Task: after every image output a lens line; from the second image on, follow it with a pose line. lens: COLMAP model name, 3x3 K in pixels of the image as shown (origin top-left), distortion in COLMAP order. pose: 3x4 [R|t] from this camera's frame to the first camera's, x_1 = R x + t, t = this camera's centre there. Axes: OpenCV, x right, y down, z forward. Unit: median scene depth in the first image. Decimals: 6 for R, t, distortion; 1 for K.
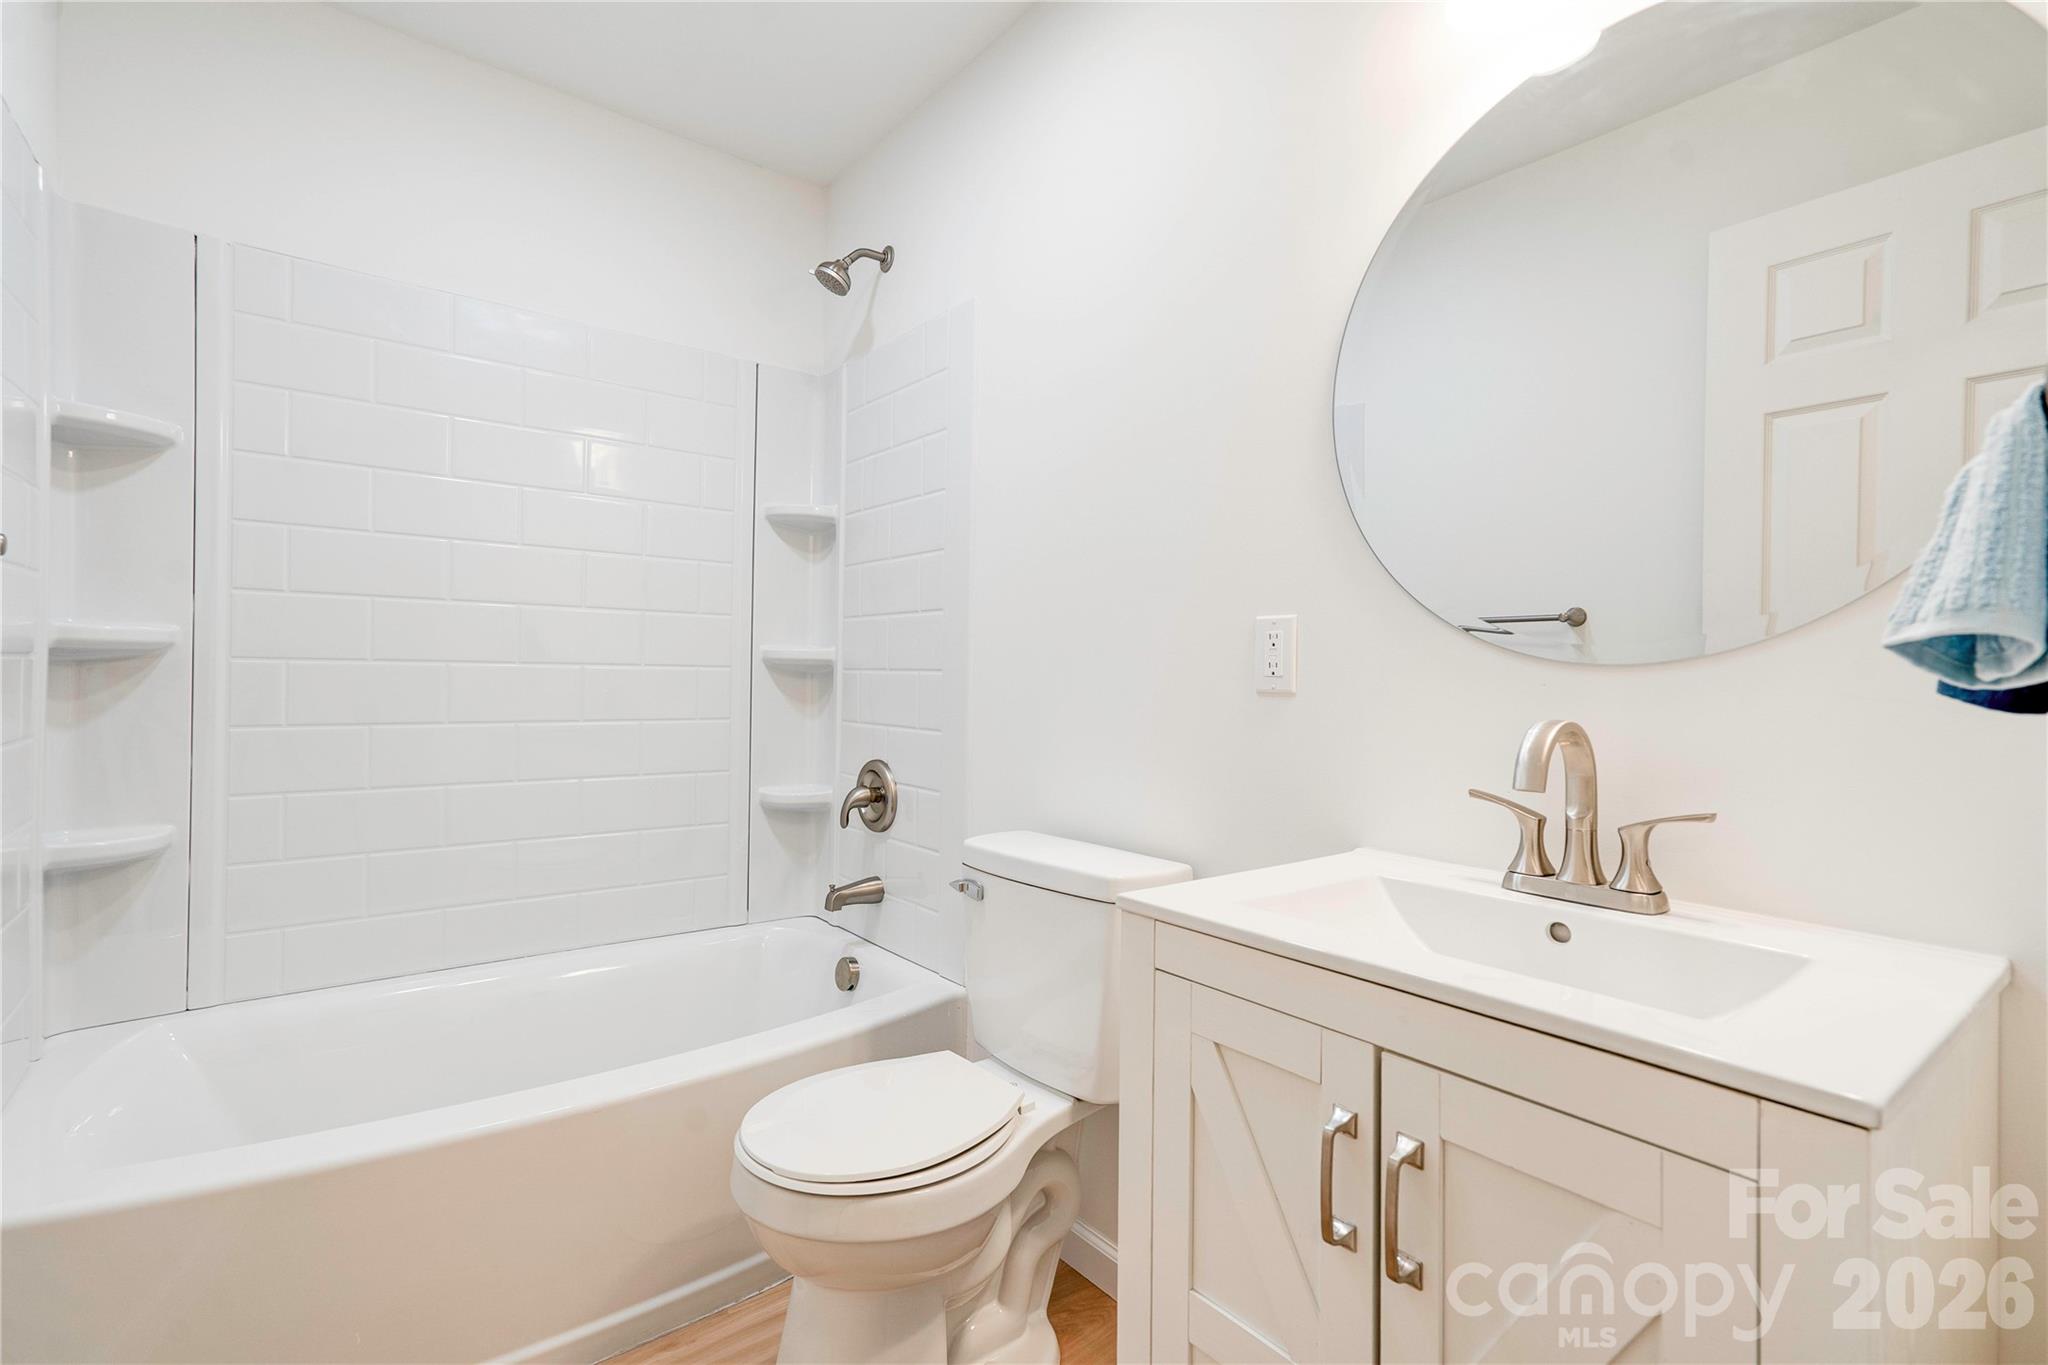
lens RADIAL K [[937.8, 0, 1022.4], [0, 937.8, 677.5], [0, 0, 1]] dist [-0.002288, 0.030432]
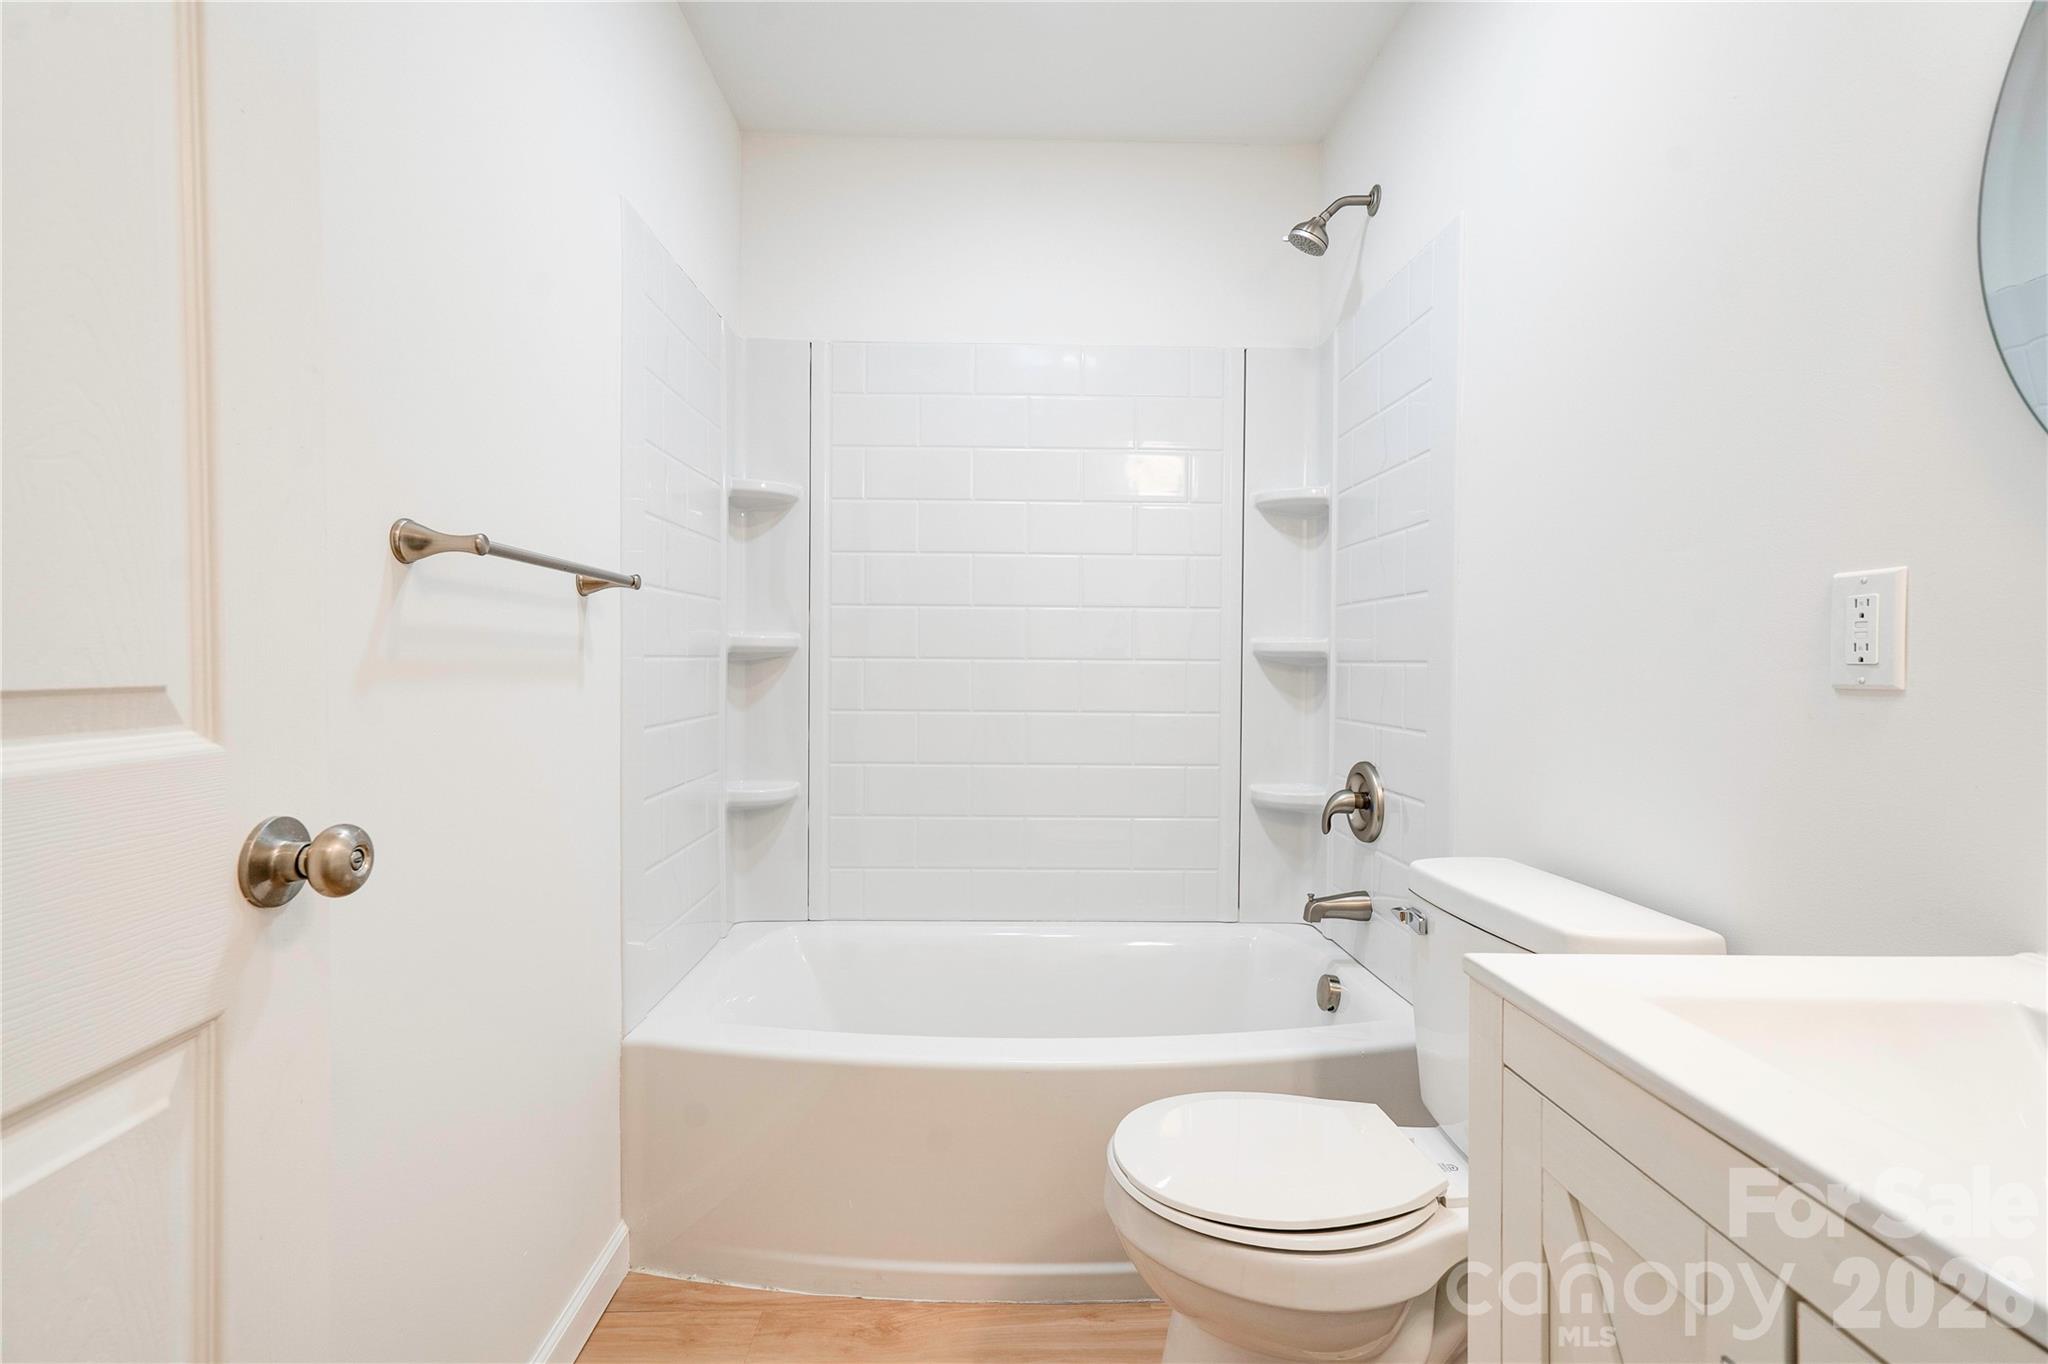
lens RADIAL K [[941.6, 0, 1010.6], [0, 941.6, 675.8], [0, 0, 1]] dist [0.000119, 0.011845]
pose [[0.813202, -0.001425, -0.581980, 0.097435], [0.003691, 0.999990, 0.002709, 0.001578], [0.581970, -0.004351, 0.813199, 0.069037]]
